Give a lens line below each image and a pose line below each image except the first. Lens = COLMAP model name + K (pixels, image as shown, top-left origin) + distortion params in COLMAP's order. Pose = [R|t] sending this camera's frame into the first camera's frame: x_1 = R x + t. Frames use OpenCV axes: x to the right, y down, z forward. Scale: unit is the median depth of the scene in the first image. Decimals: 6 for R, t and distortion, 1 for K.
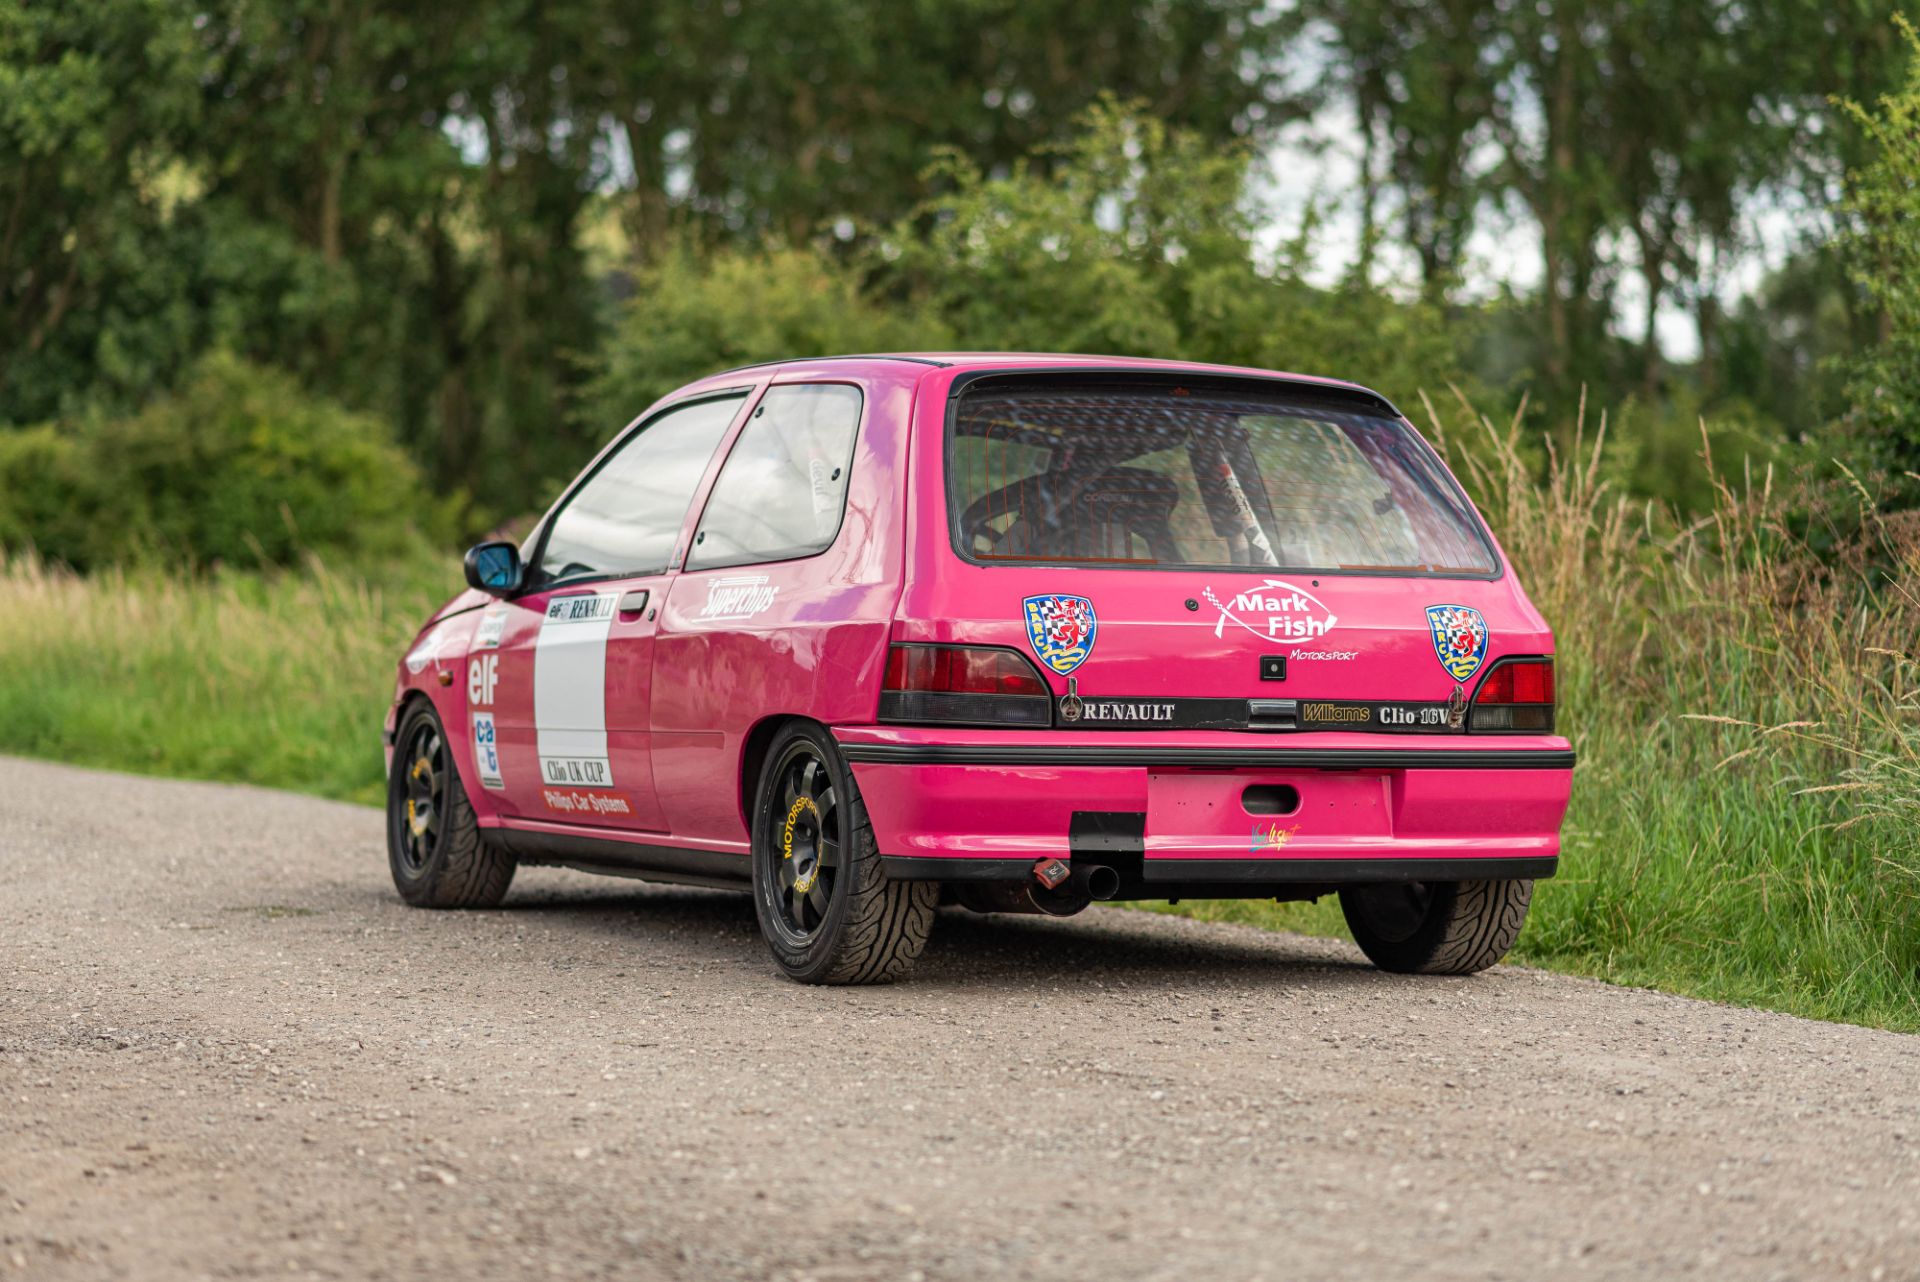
lens RADIAL K [[4955.8, 0, 961.8], [0, 4955.8, 645.8], [0, 0, 1]] dist [-0.035070, 0.000000]
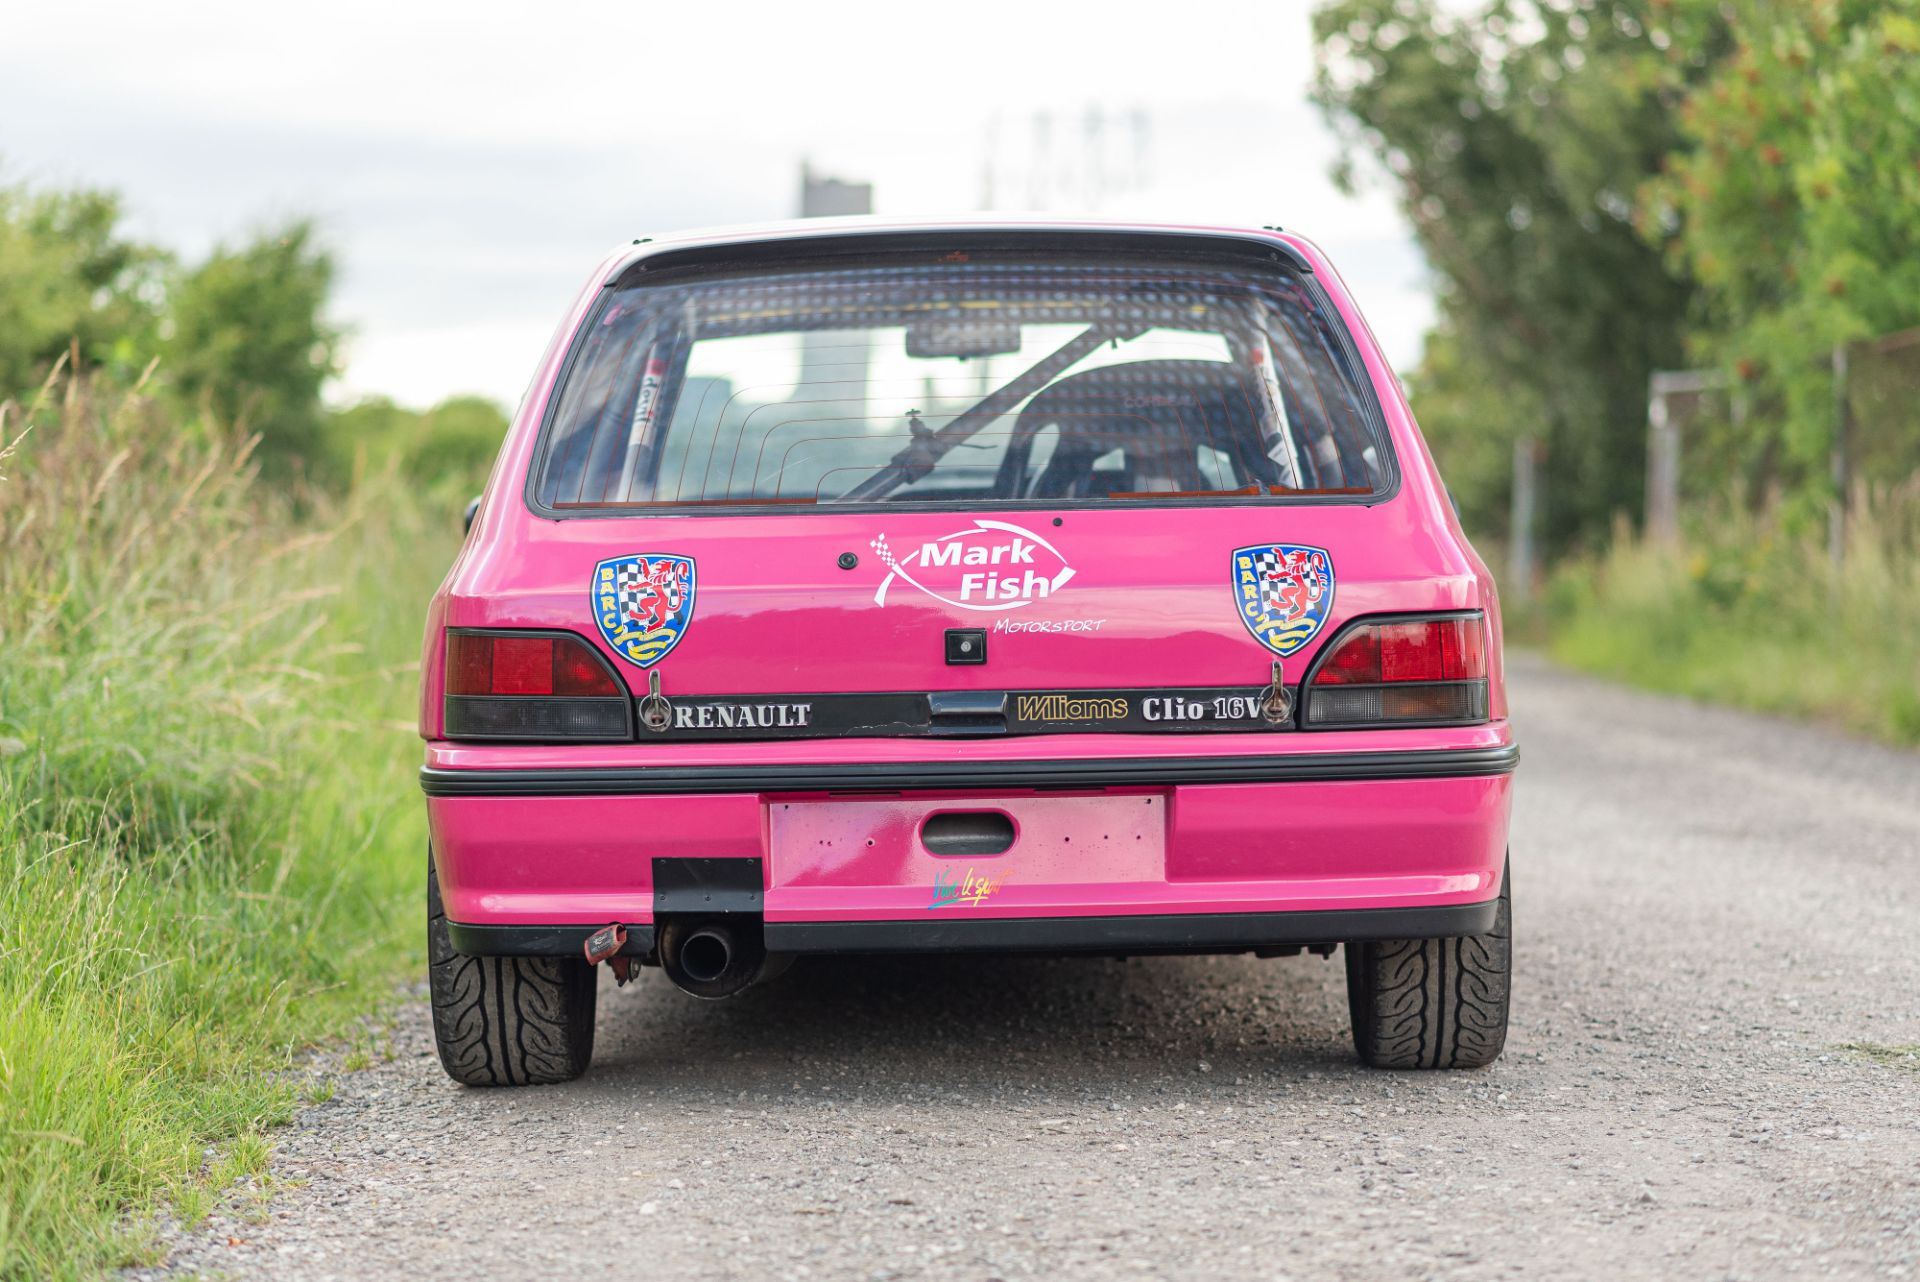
lens RADIAL K [[4955.8, 0, 963.2], [0, 4955.8, 695.5], [0, 0, 1]] dist [-0.035070, 0.000000]
pose [[0.909477, -0.023202, -0.415107, 0.352932], [0.035588, 0.999122, 0.022126, -0.004155], [0.414229, -0.034896, 0.909503, 0.360905]]
